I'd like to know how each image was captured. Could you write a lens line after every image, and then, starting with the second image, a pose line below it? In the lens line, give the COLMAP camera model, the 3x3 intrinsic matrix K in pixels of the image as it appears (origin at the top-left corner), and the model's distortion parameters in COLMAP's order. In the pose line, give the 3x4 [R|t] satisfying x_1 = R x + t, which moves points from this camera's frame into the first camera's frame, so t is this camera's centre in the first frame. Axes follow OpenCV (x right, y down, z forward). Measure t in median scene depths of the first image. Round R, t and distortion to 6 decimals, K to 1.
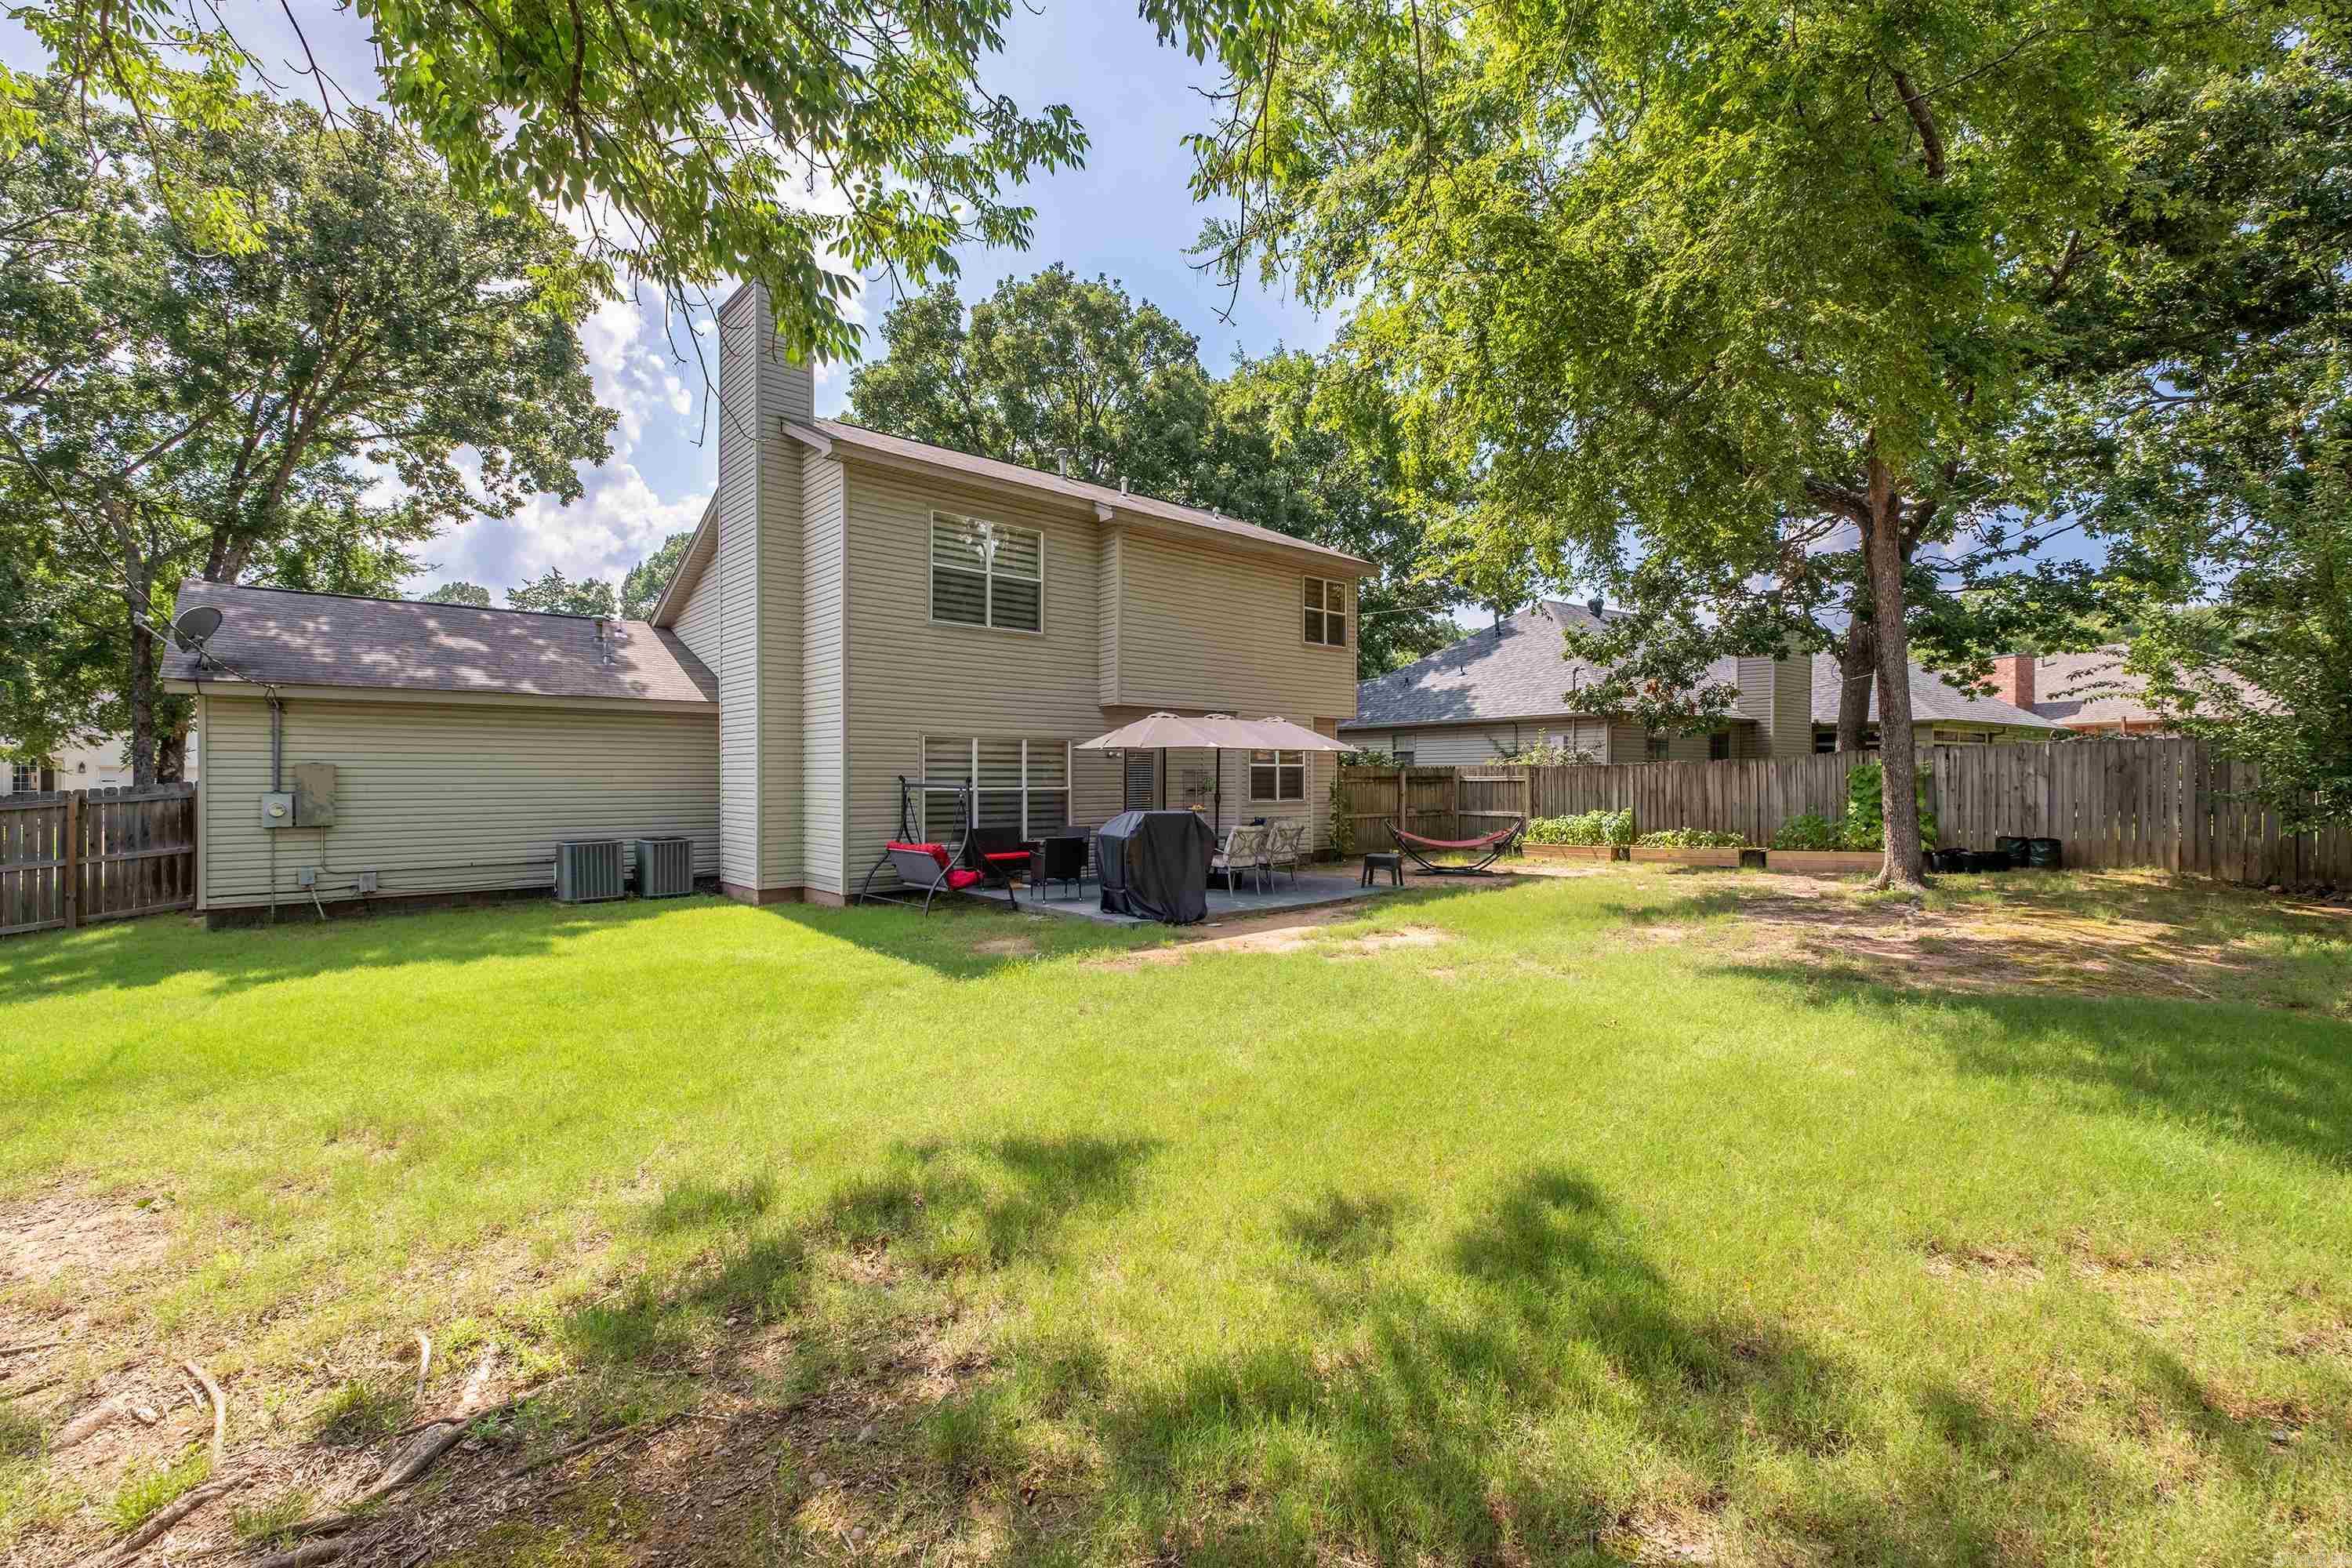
lens RADIAL K [[1026.0, 0, 1167.3], [0, 1026.0, 776.8], [0, 0, 1]] dist [0.002224, 0.000183]
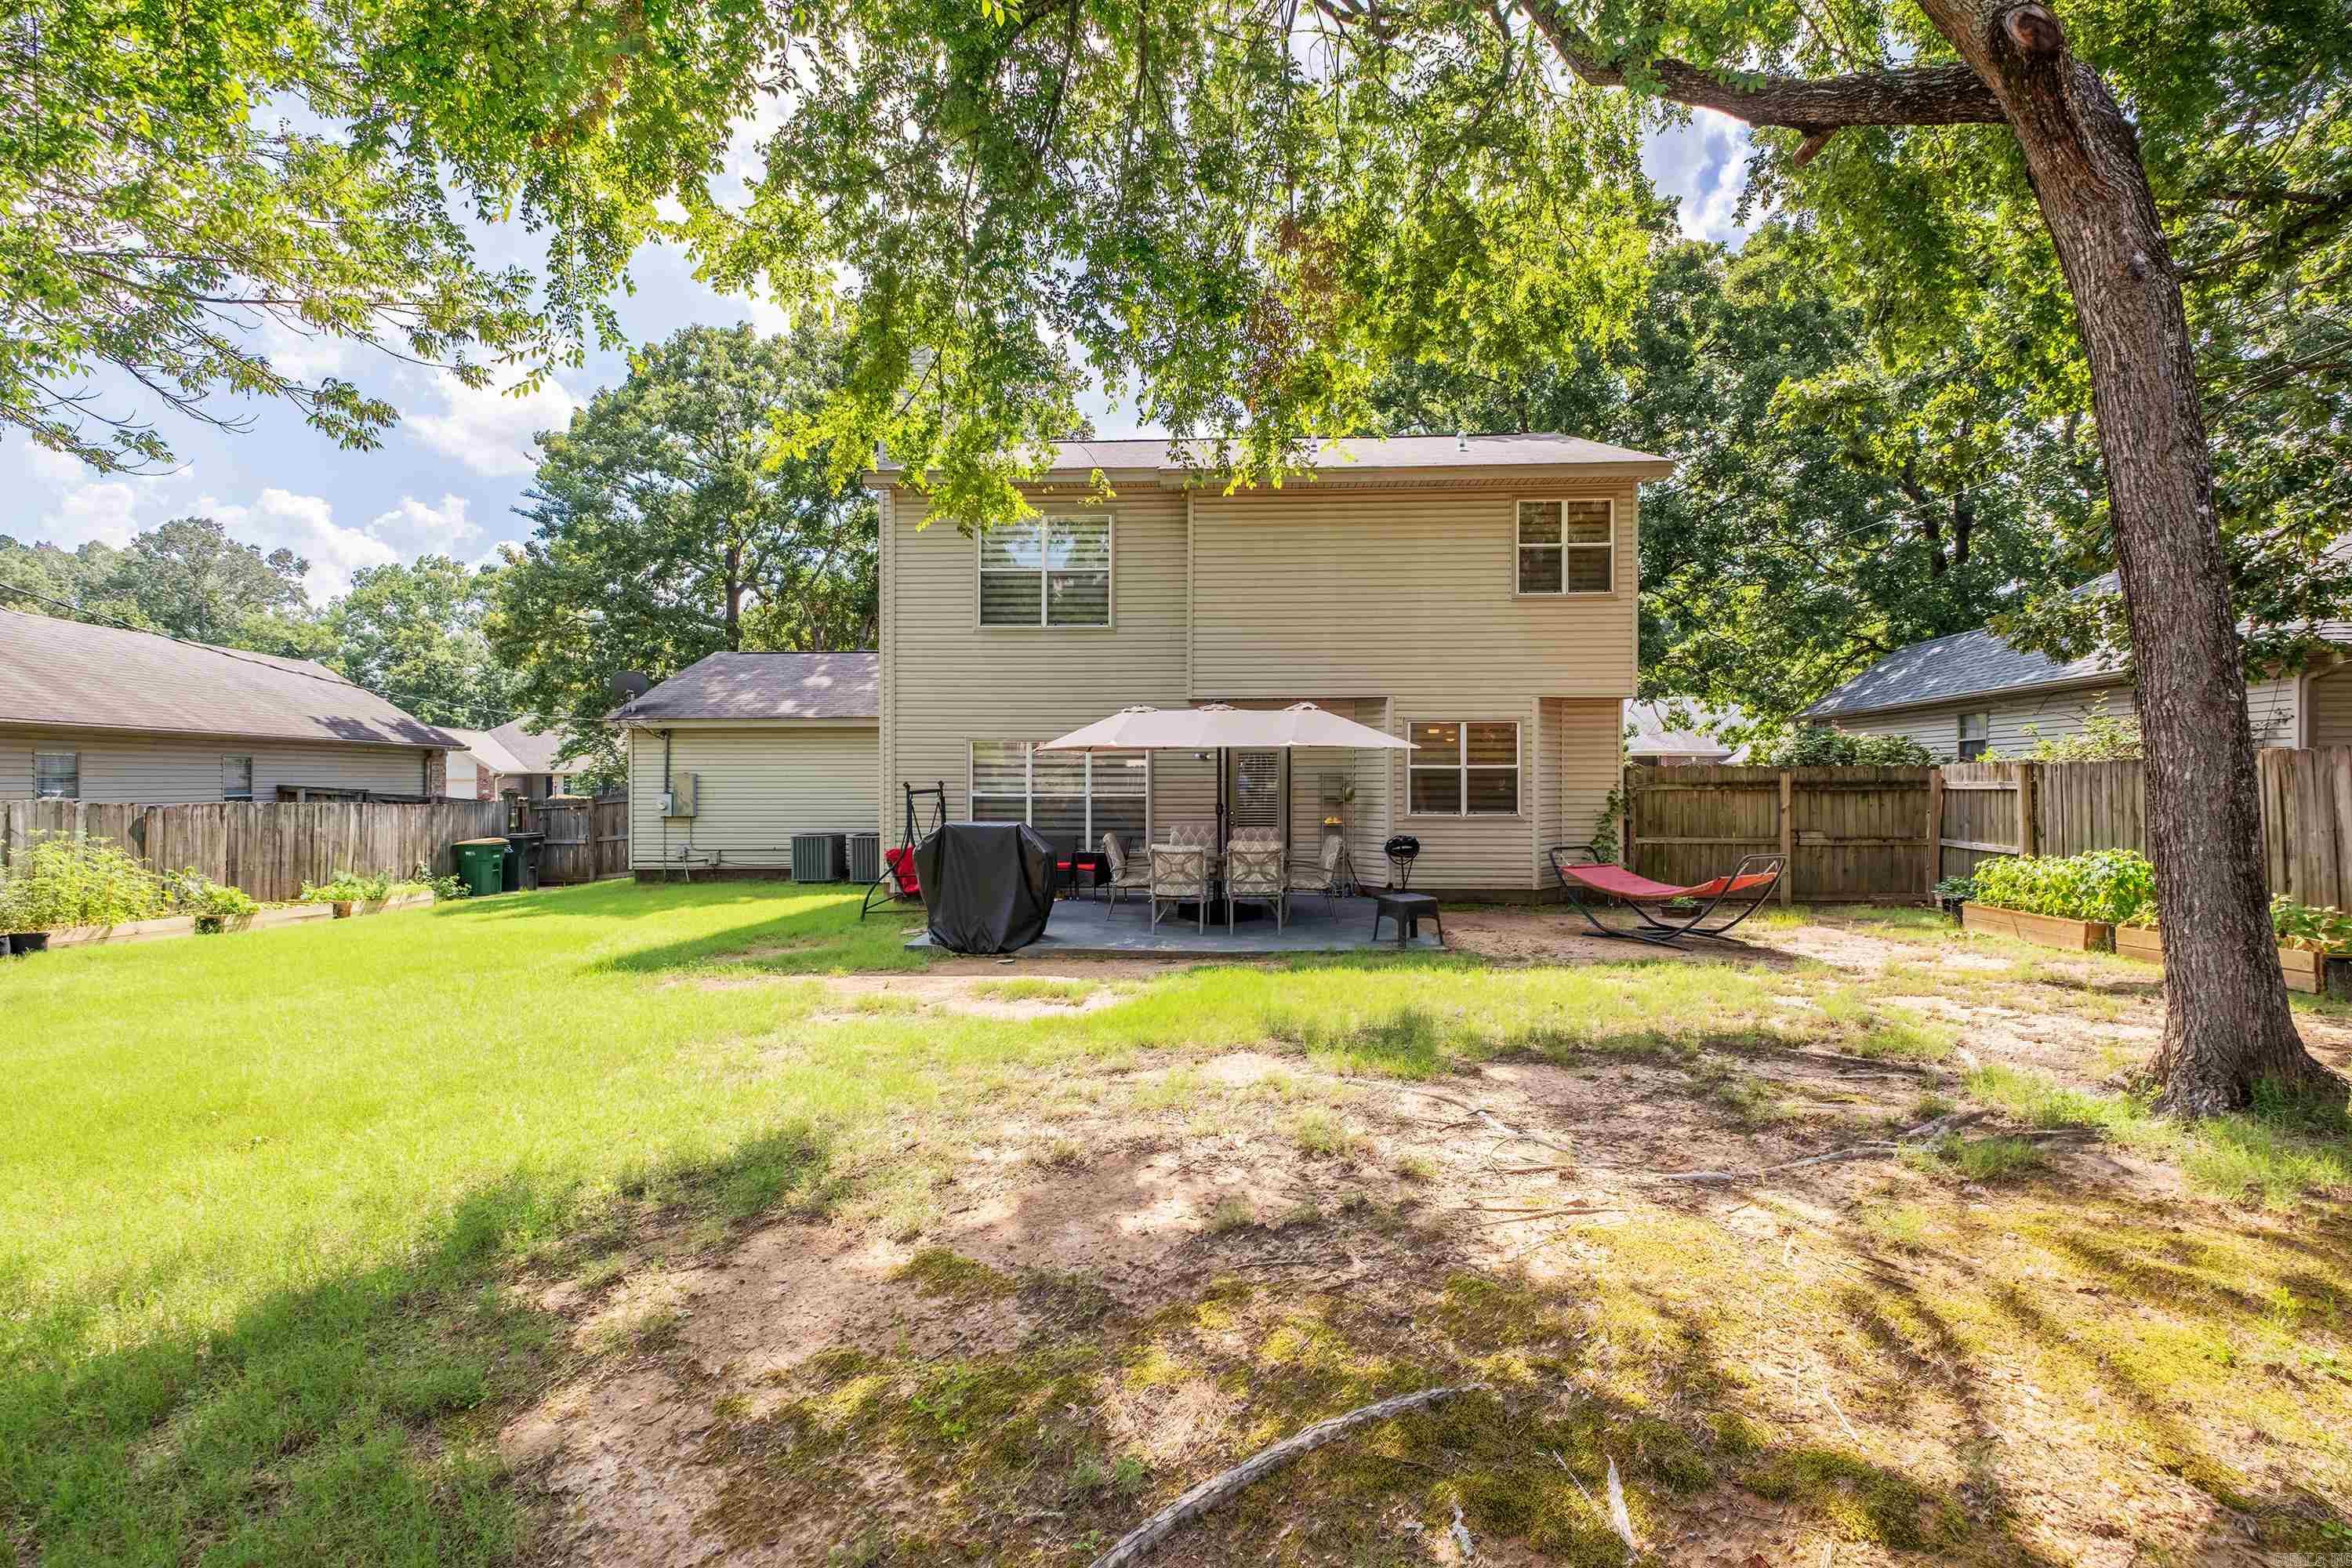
lens RADIAL K [[1026.0, 0, 1172.8], [0, 1026.0, 785.5], [0, 0, 1]] dist [0.002224, 0.000183]
pose [[0.711612, 0.002640, -0.702568, 0.621987], [0.001538, 0.999985, 0.005316, -0.002155], [0.702571, -0.004864, 0.711597, 0.425321]]
